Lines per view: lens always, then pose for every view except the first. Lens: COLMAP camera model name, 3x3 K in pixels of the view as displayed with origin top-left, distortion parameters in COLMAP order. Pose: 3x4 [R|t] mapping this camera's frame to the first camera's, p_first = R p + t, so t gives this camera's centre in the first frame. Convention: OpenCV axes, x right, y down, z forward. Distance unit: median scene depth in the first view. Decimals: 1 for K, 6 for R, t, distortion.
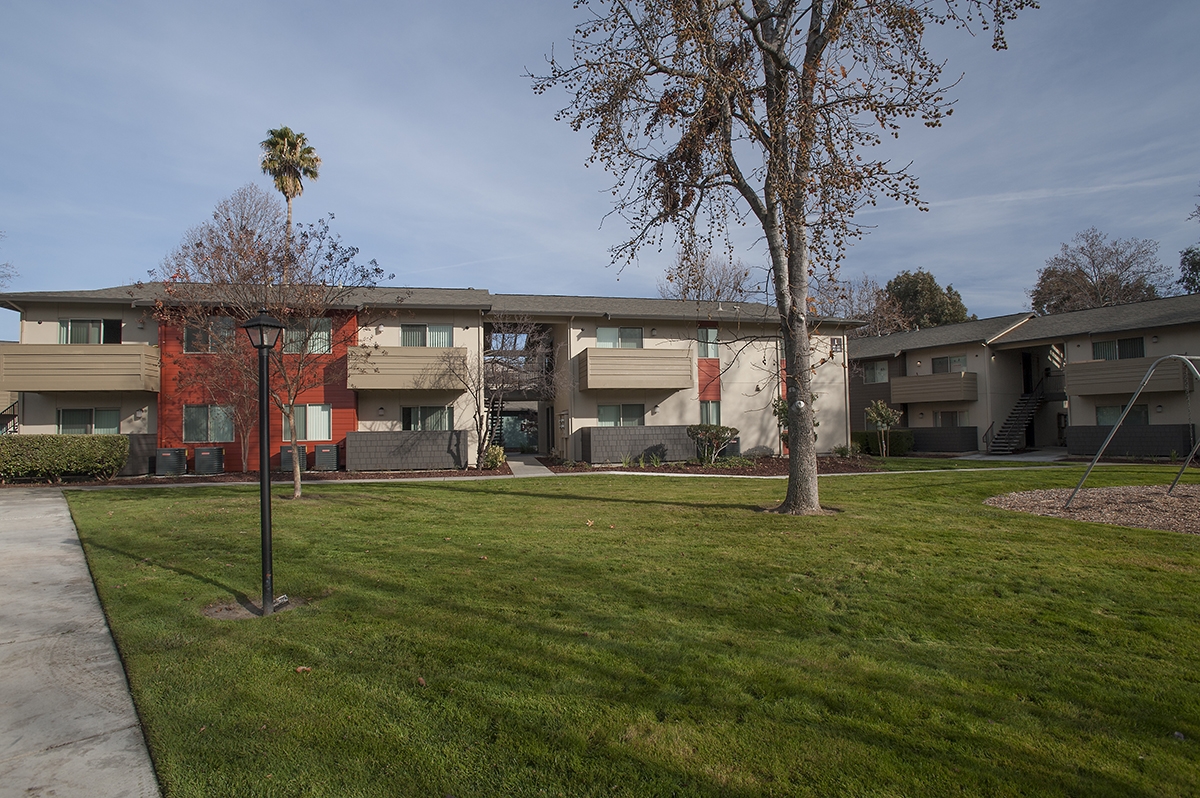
lens RADIAL K [[607.3, 0, 600.0], [0, 607.3, 399.0], [0, 0, 1]] dist [-0.001665, -0.000186]
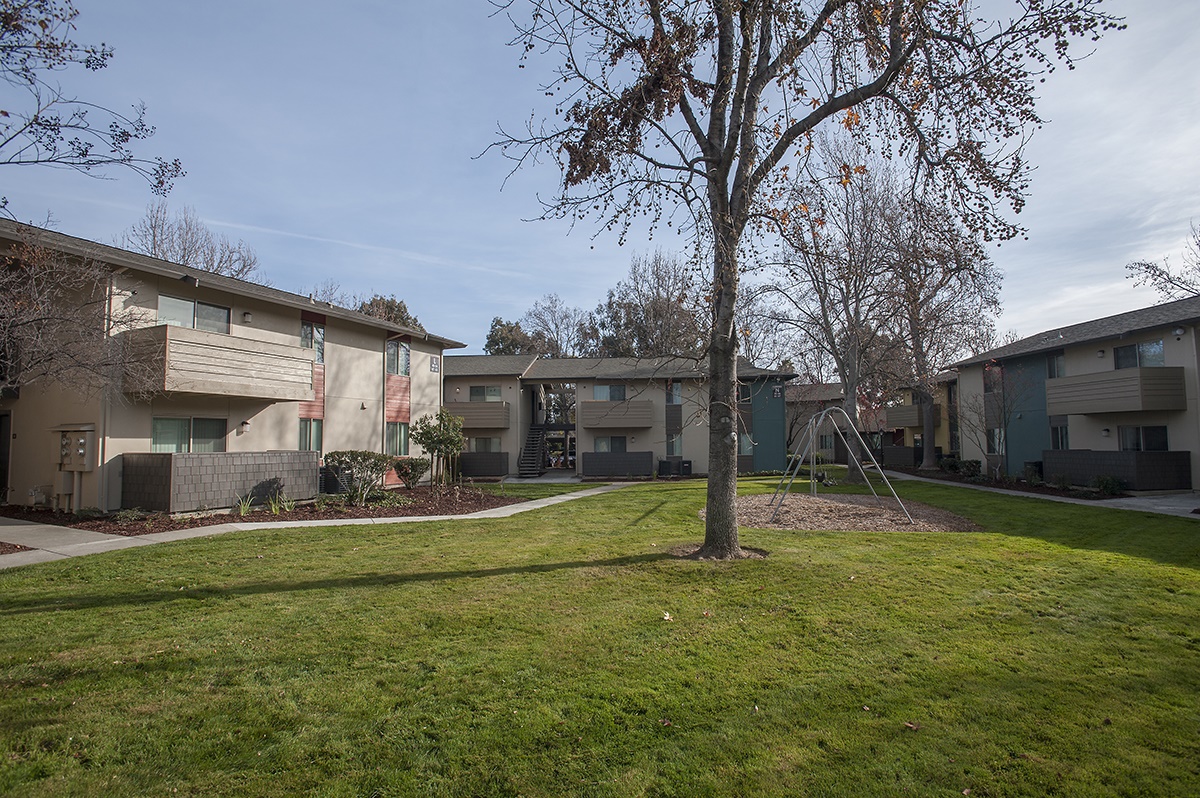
lens RADIAL K [[607.3, 0, 600.0], [0, 607.3, 399.0], [0, 0, 1]] dist [-0.001665, -0.000186]
pose [[0.617060, 0.069318, 0.783857, -0.201167], [-0.034341, 0.997536, -0.061181, 0.012916], [-0.786166, 0.010834, 0.617920, 0.247476]]
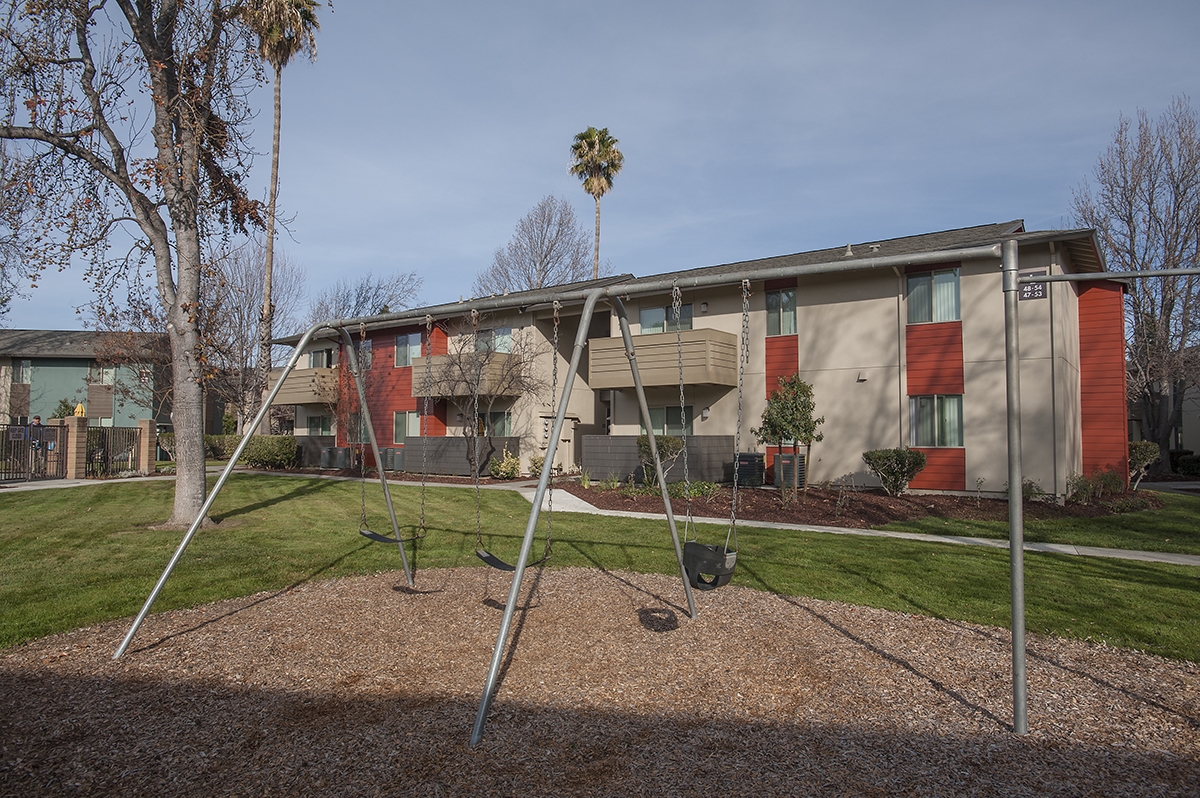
lens RADIAL K [[786.6, 0, 600.0], [0, 786.6, 399.0], [0, 0, 1]] dist [-0.000625, -0.000080]
pose [[0.618901, -0.019198, -0.785235, 0.744677], [0.027776, 0.999611, -0.002547, -0.000963], [0.784978, -0.020234, 0.619193, 0.315446]]
